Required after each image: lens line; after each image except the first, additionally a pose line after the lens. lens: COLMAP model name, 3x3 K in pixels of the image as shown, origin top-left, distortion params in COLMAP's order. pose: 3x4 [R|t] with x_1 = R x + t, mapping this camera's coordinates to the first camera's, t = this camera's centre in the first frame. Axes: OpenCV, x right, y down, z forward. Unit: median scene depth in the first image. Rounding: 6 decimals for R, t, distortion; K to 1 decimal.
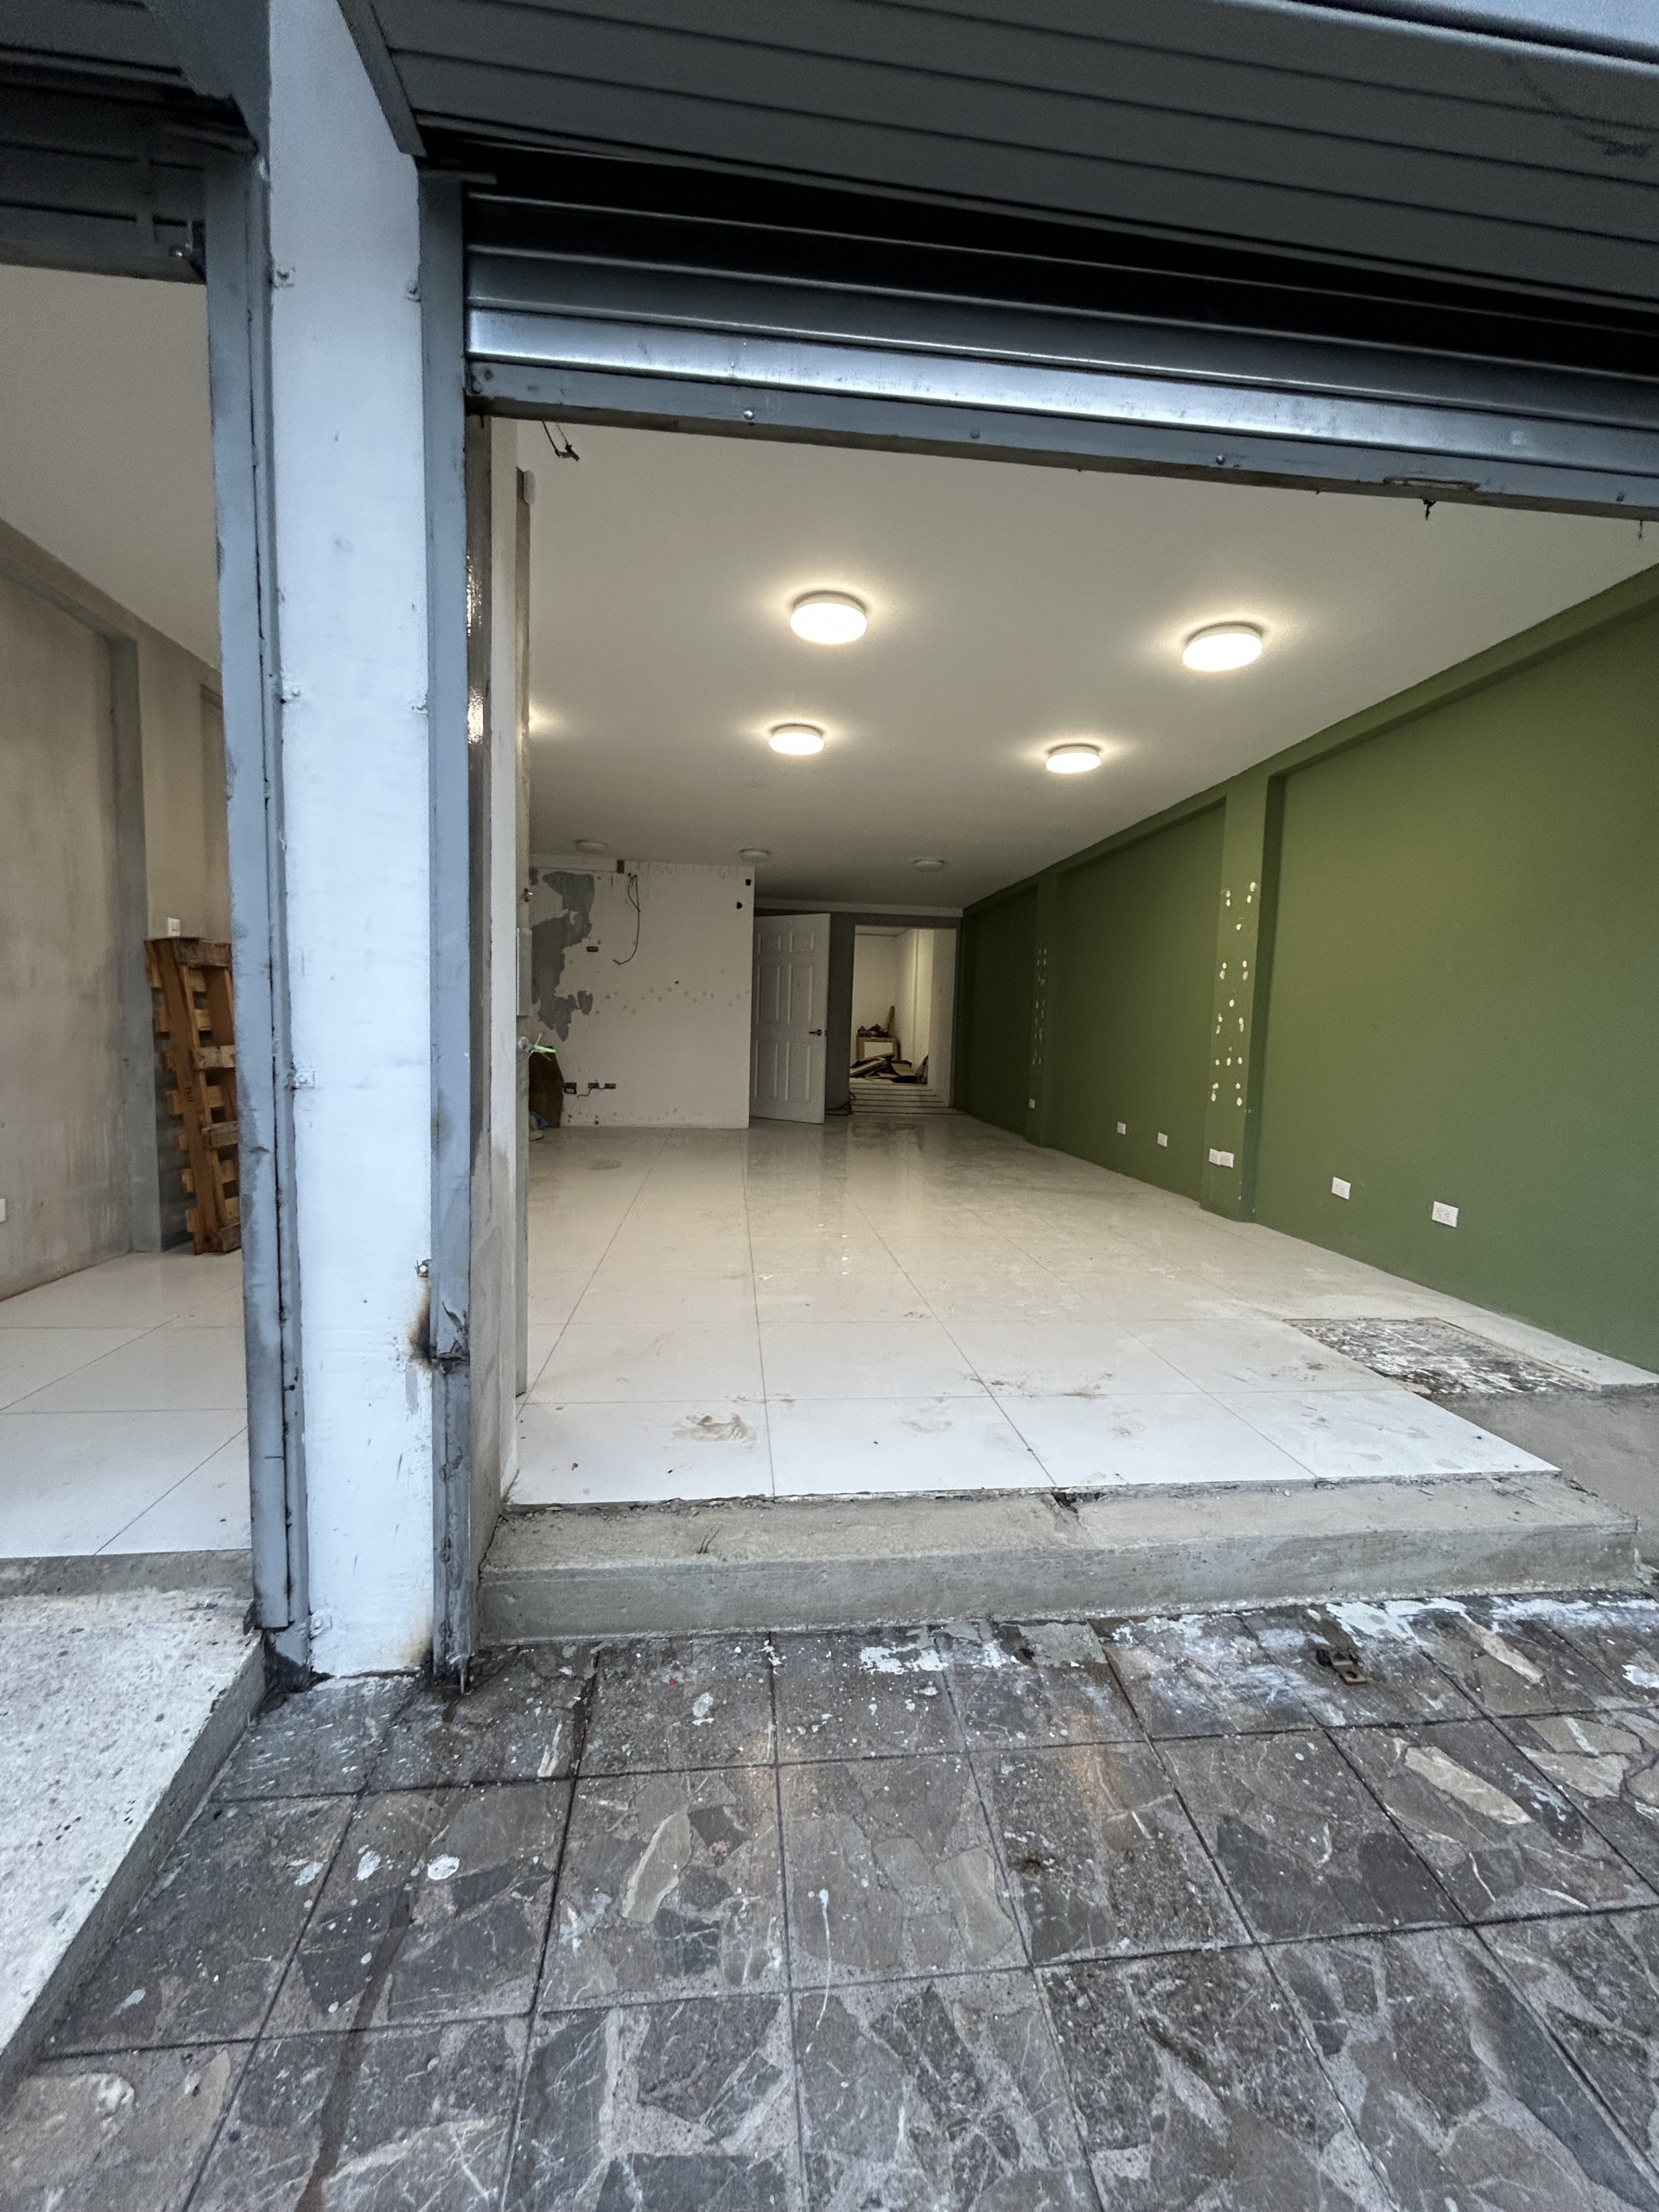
lens RADIAL K [[894.7, 0, 832.2], [0, 894.7, 1108.4], [0, 0, 1]] dist [0.004705, -0.001409]
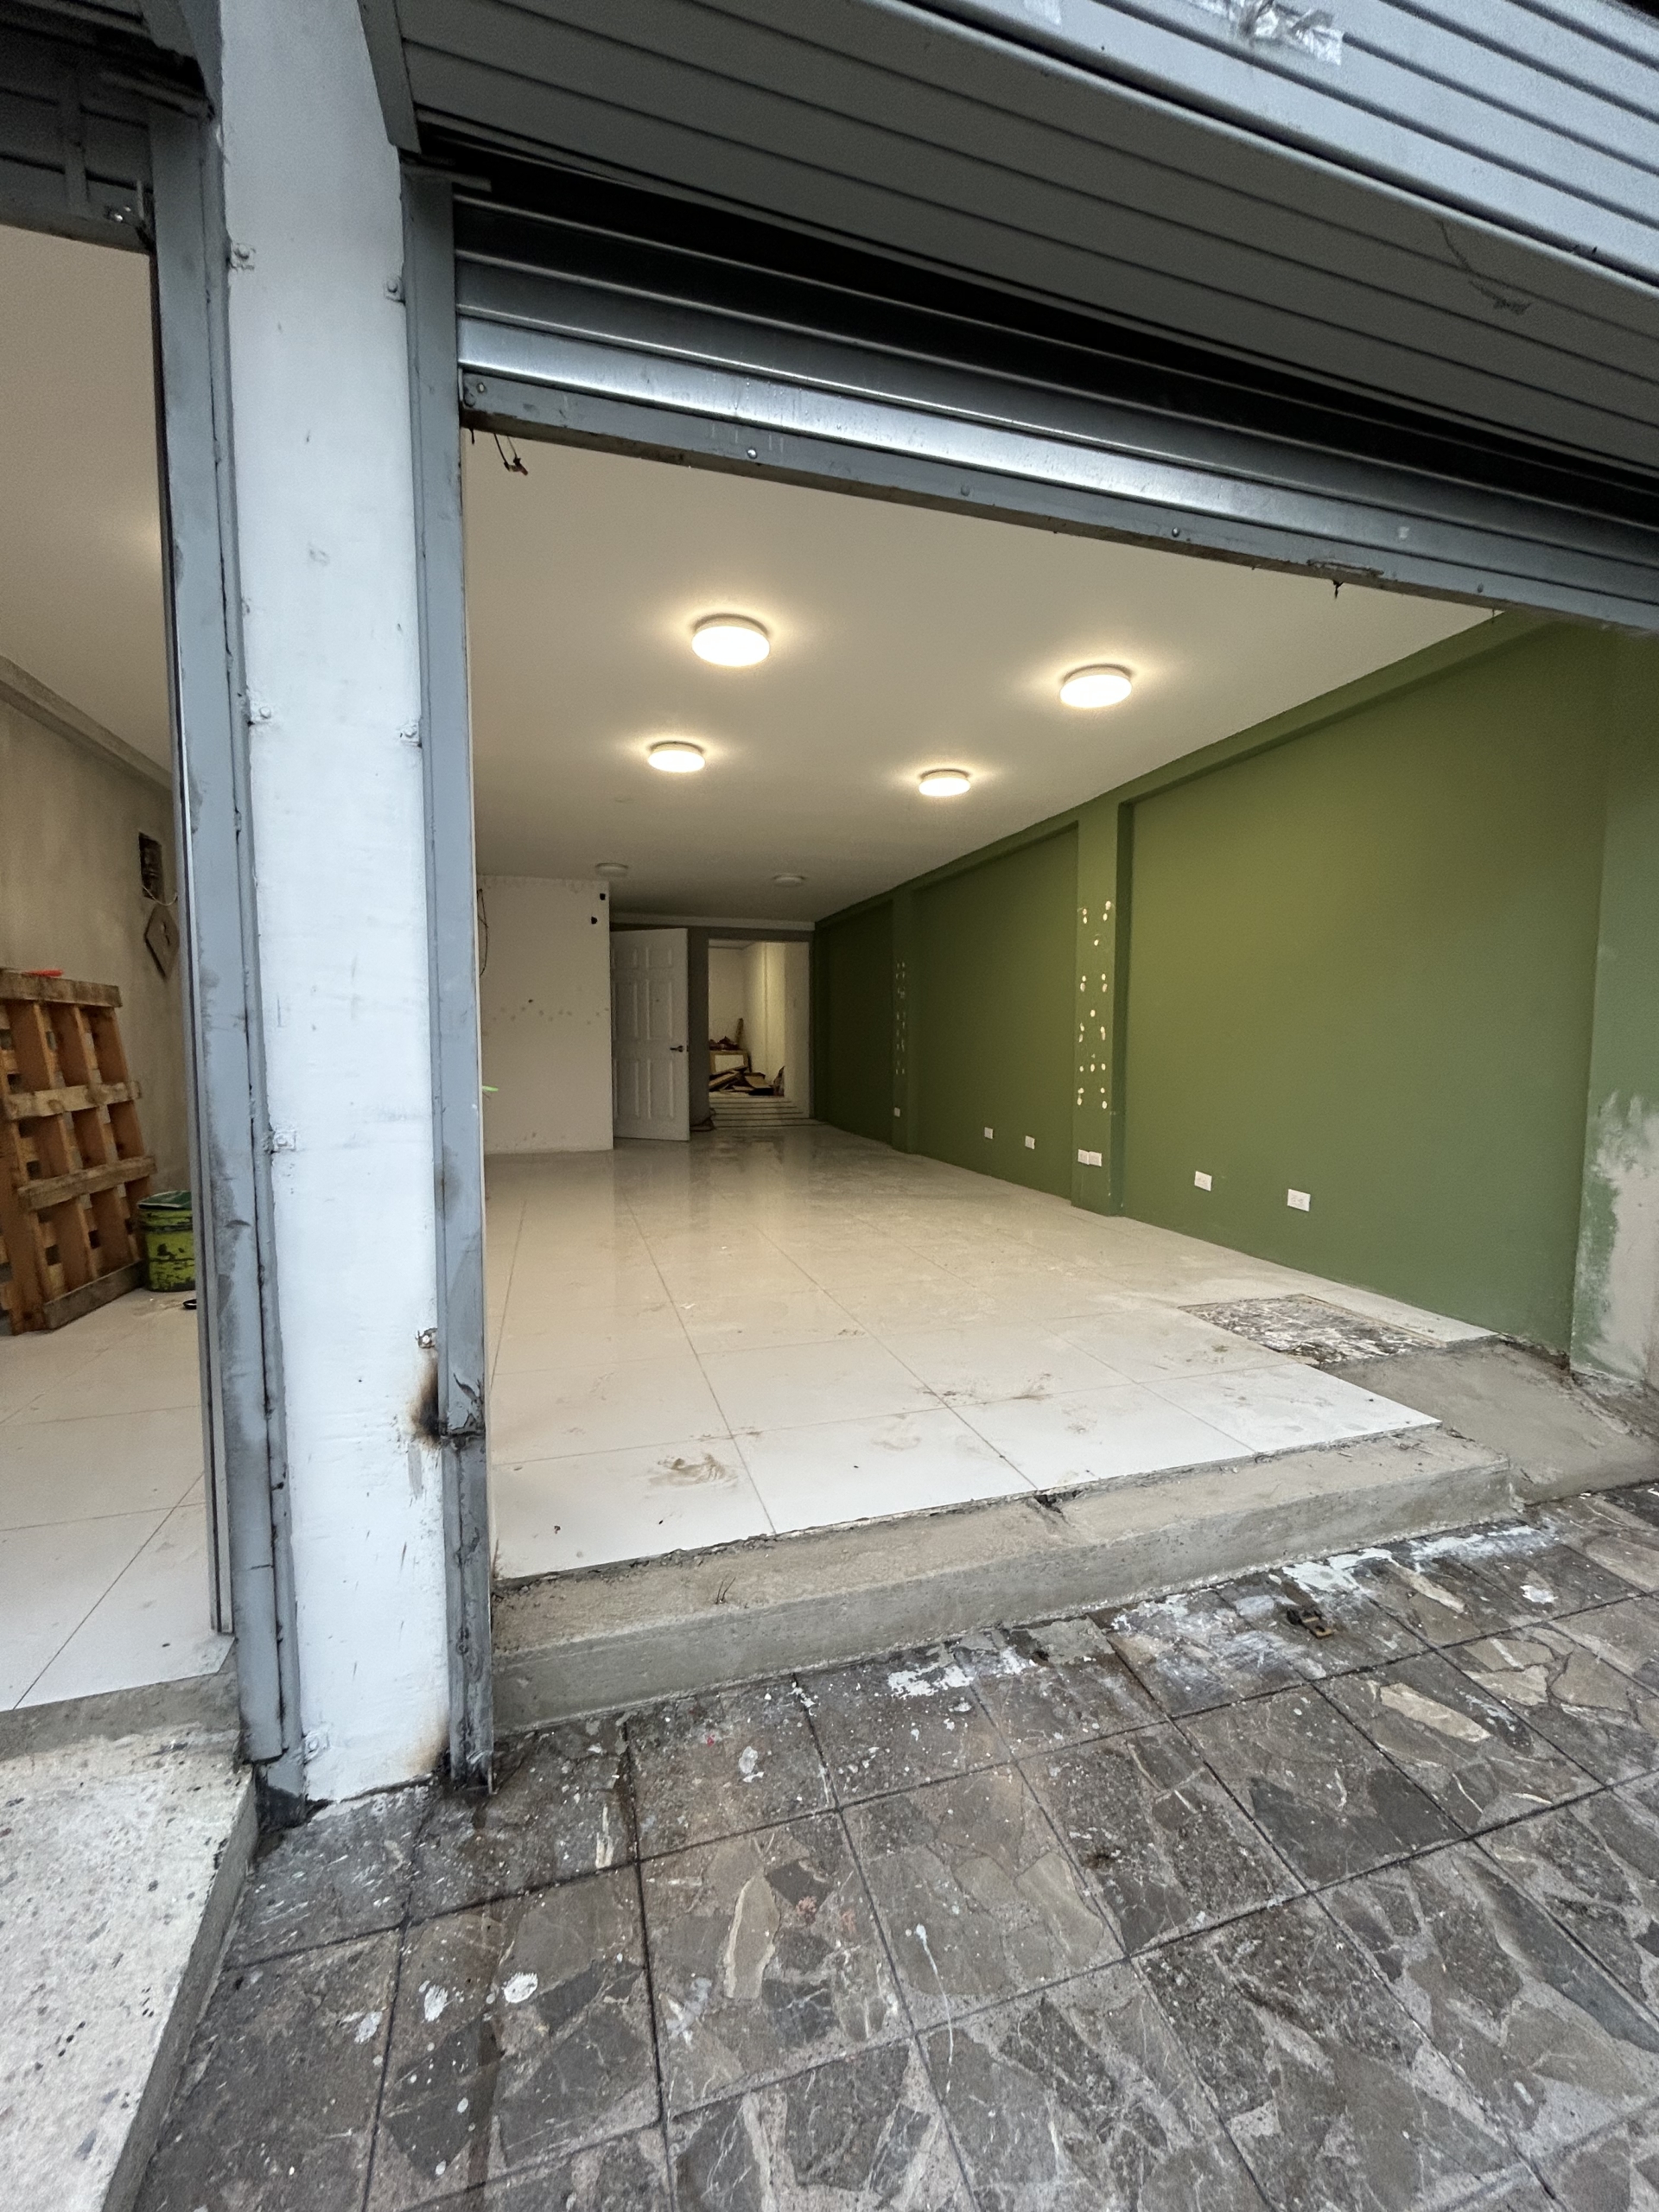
lens RADIAL K [[894.7, 0, 832.7], [0, 894.7, 1108.8], [0, 0, 1]] dist [0.004705, -0.001409]
pose [[0.981993, -0.042170, 0.184153, -0.192746], [0.043959, 0.999017, -0.005638, -0.032458], [-0.183734, 0.013632, 0.982881, 0.012475]]
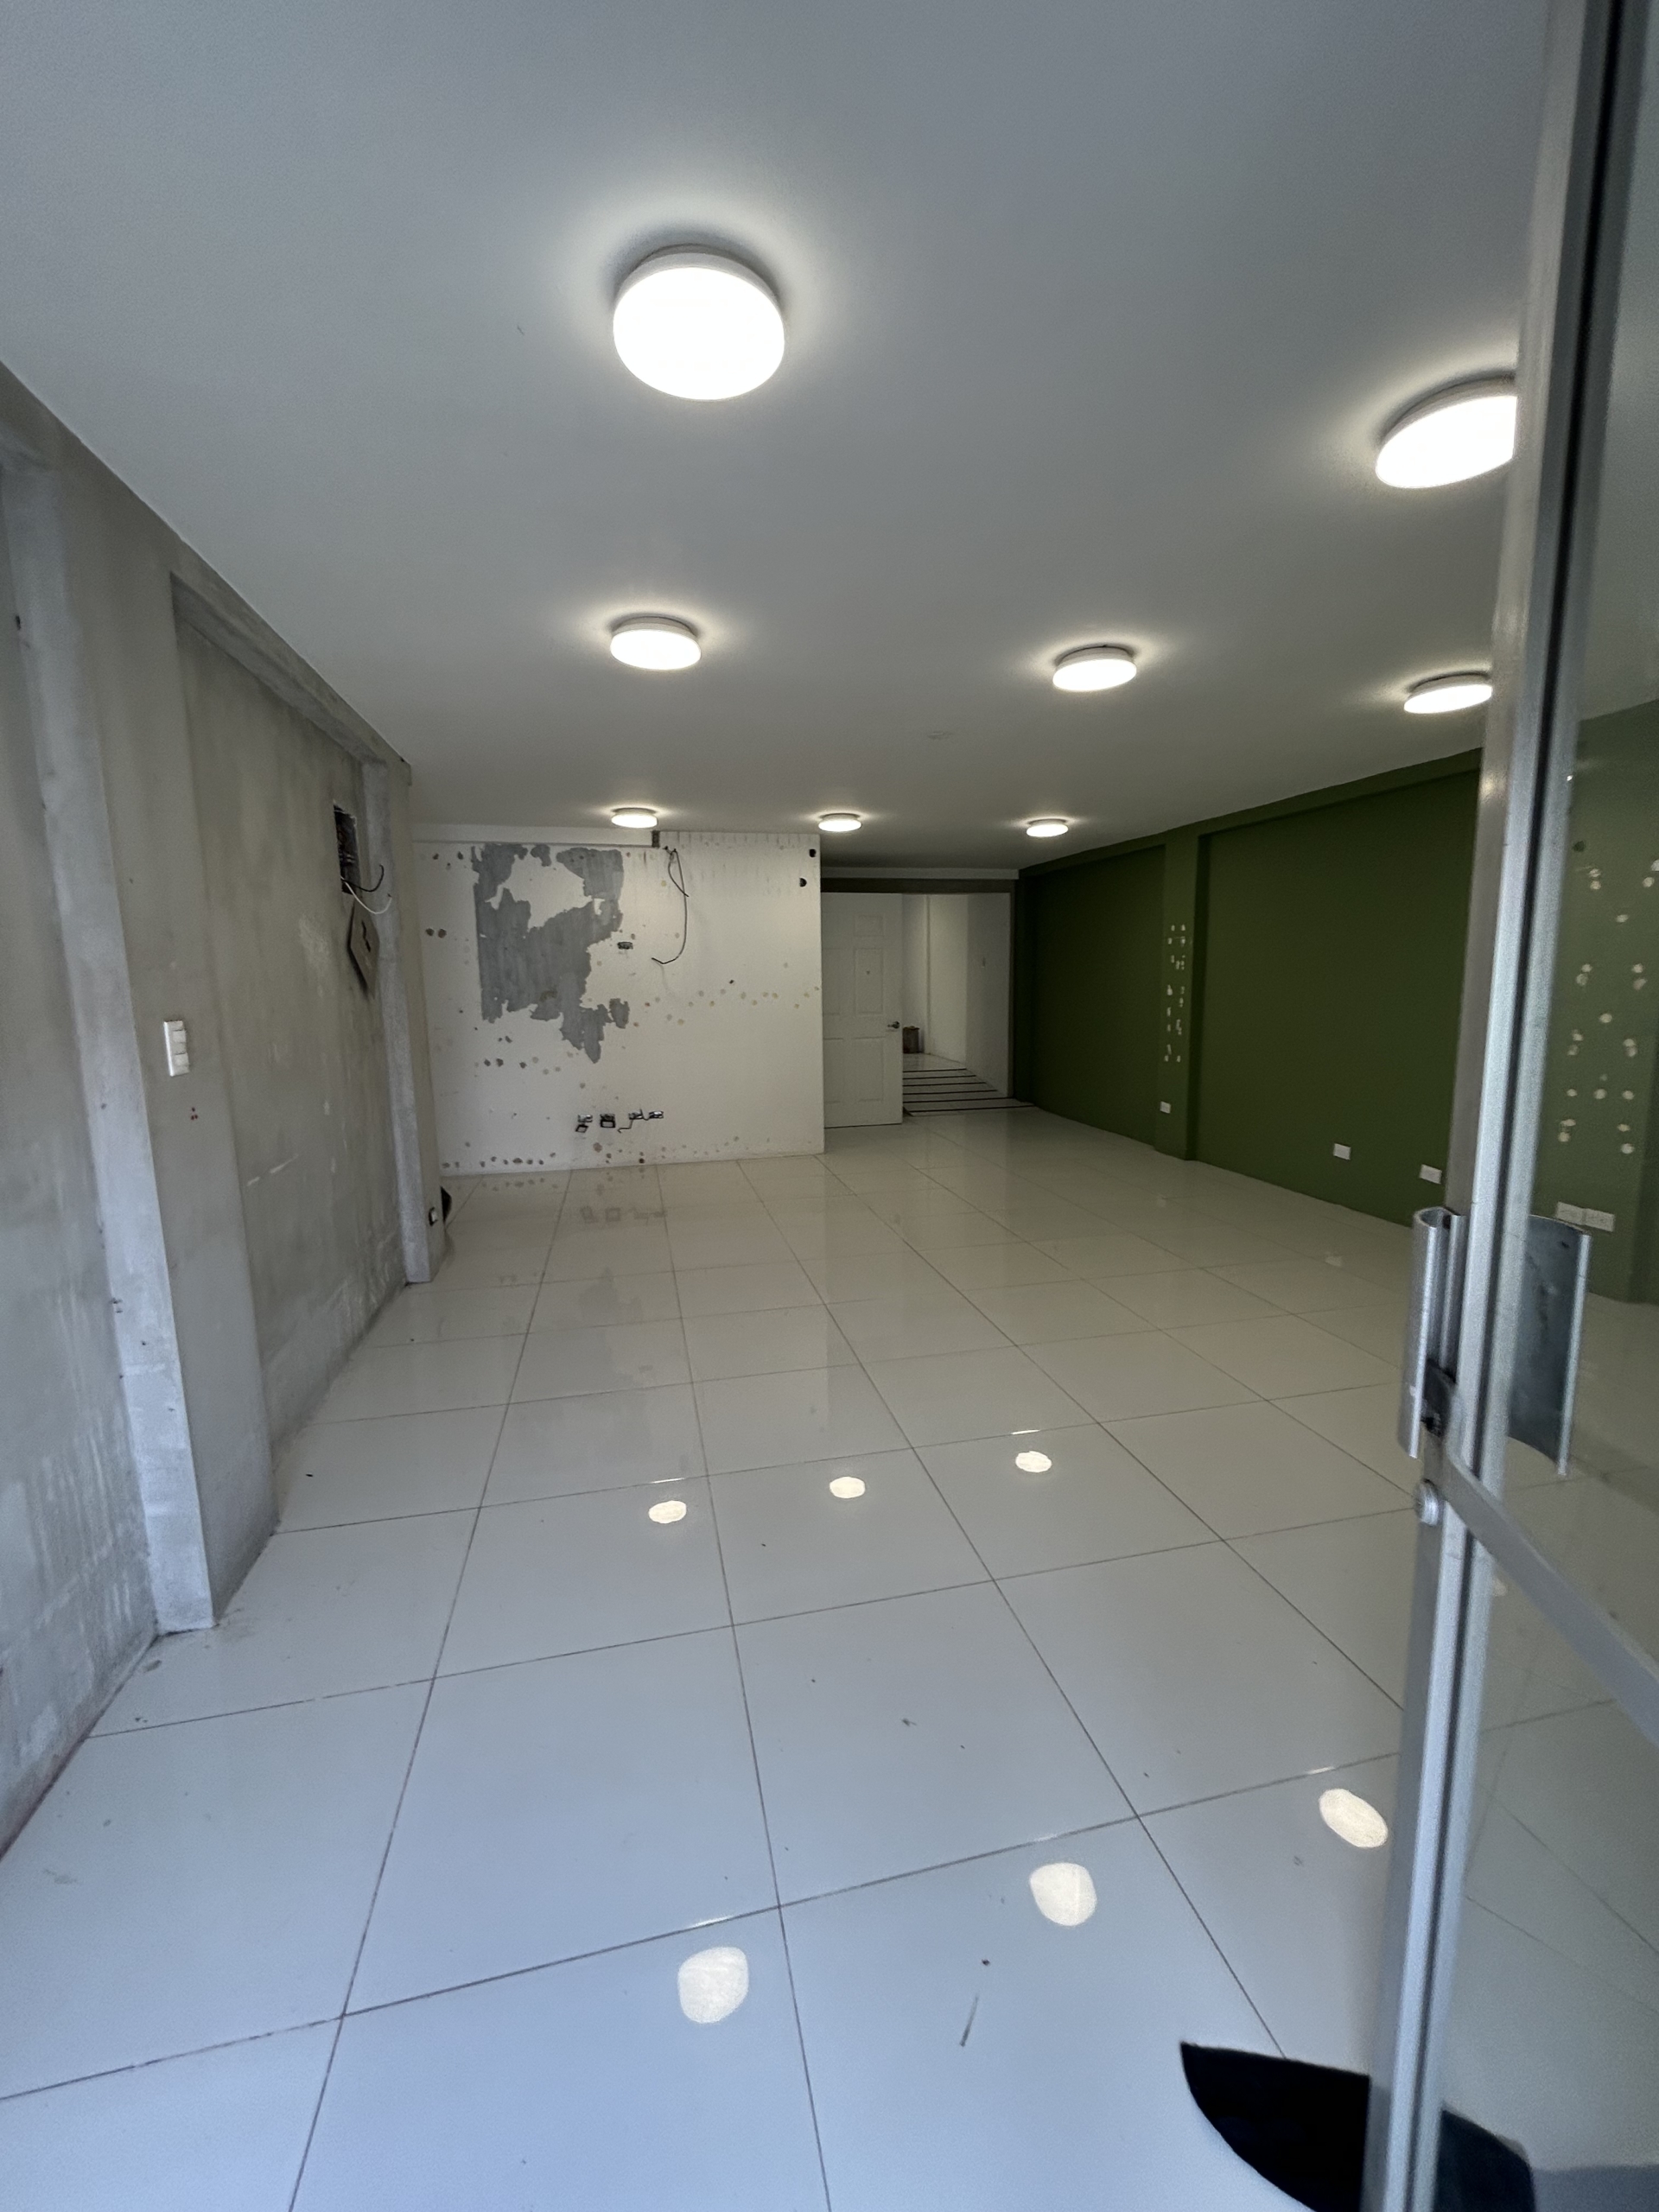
lens RADIAL K [[894.7, 0, 834.9], [0, 894.7, 1112.1], [0, 0, 1]] dist [0.004705, -0.001409]
pose [[0.992133, -0.062752, 0.108324, -0.910371], [0.055309, 0.995984, 0.070406, -0.392788], [-0.112307, -0.063861, 0.991619, 0.945844]]
